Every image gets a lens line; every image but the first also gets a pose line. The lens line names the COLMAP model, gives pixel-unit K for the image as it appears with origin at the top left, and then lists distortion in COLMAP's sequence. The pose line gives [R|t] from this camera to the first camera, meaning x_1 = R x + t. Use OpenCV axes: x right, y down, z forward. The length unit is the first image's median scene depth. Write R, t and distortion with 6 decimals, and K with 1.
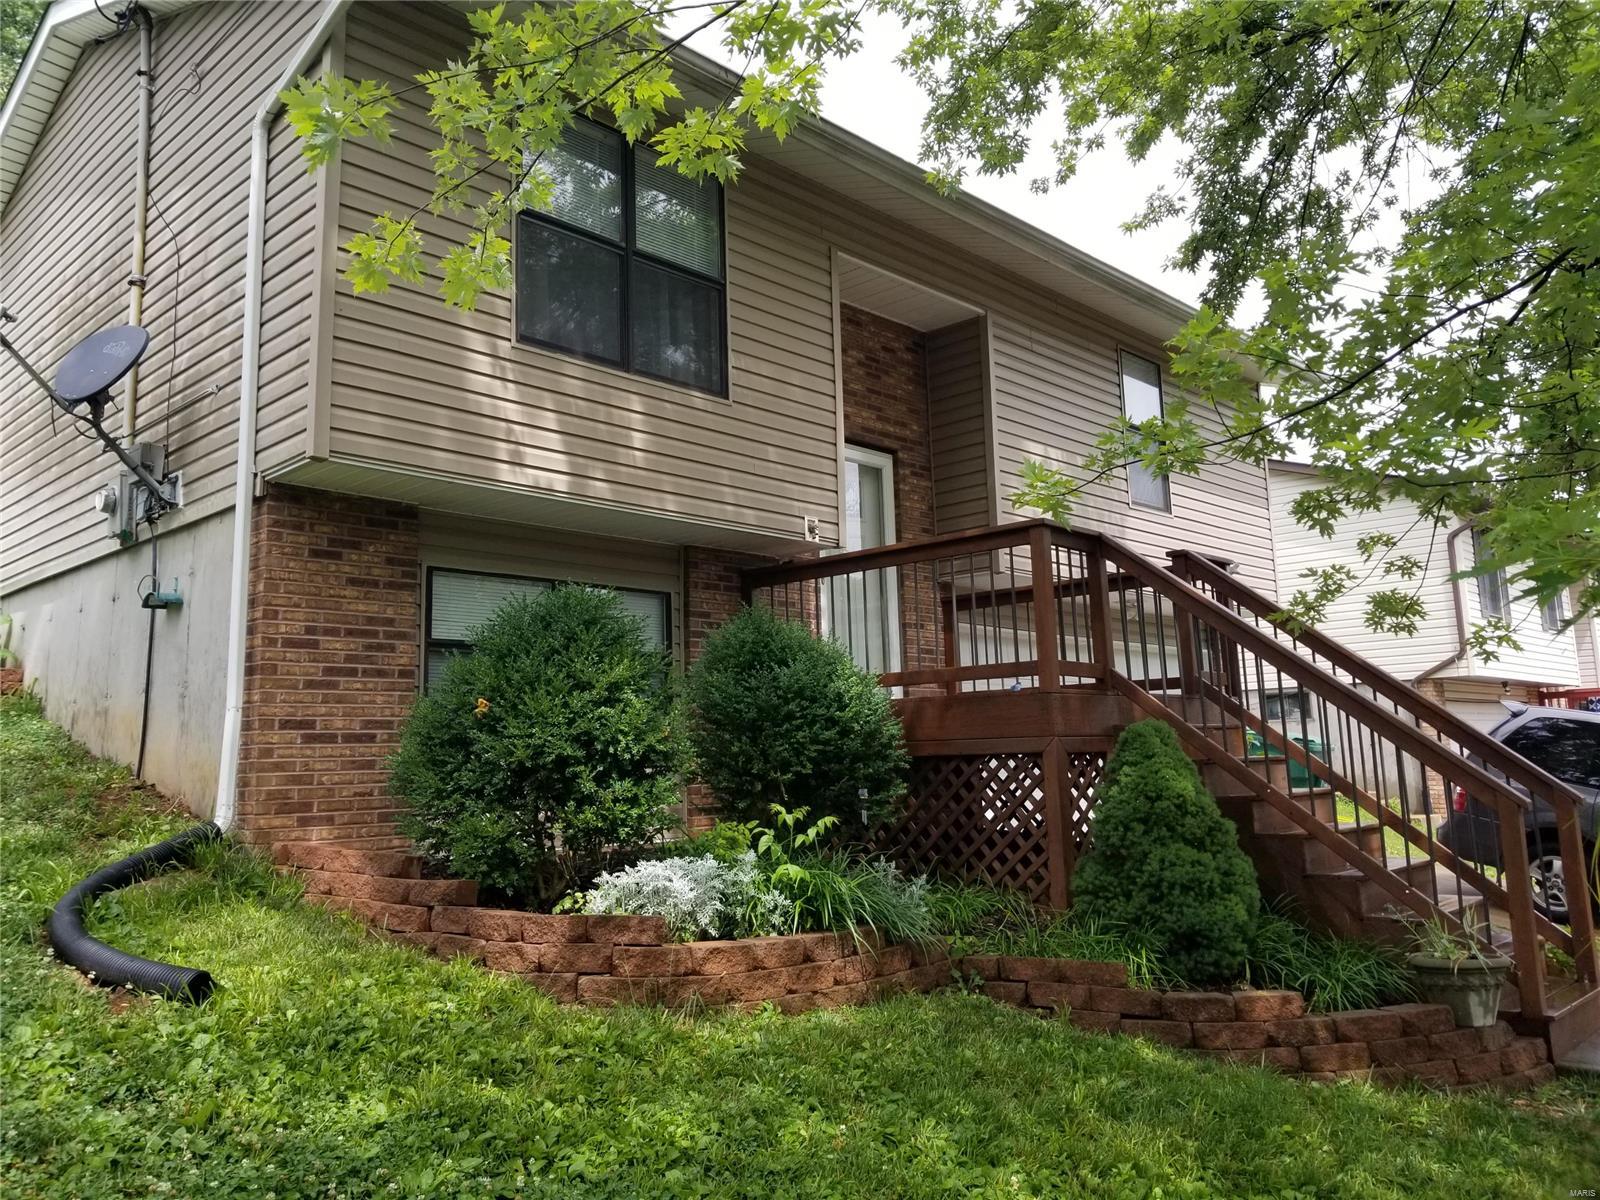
lens RADIAL K [[1287.4, 0, 799.0], [0, 1287.4, 550.7], [0, 0, 1]] dist [0.125769, -0.230122]
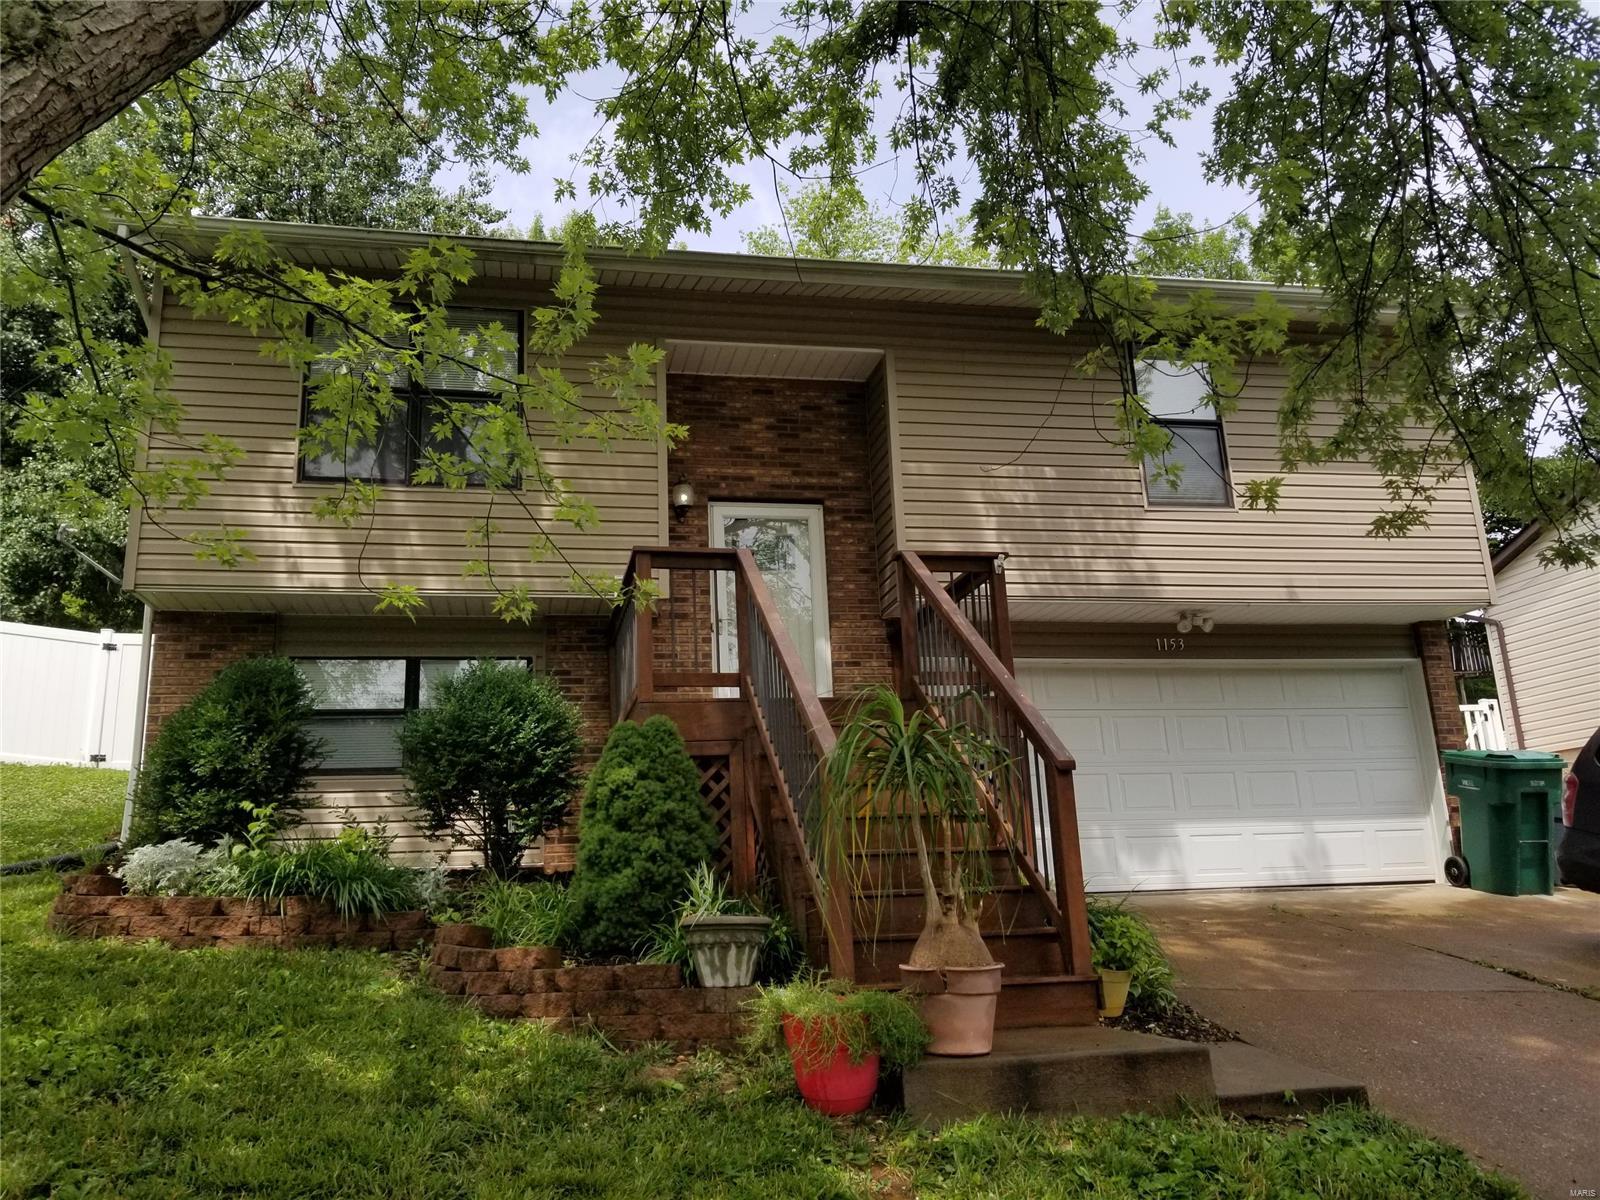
lens RADIAL K [[1281.1, 0, 776.7], [0, 1281.1, 594.1], [0, 0, 1]] dist [0.079274, -0.164714]
pose [[0.811734, -0.149772, -0.564497, 0.910360], [0.114972, 0.988624, -0.096974, 0.138226], [0.572599, 0.013816, 0.819719, 0.187386]]
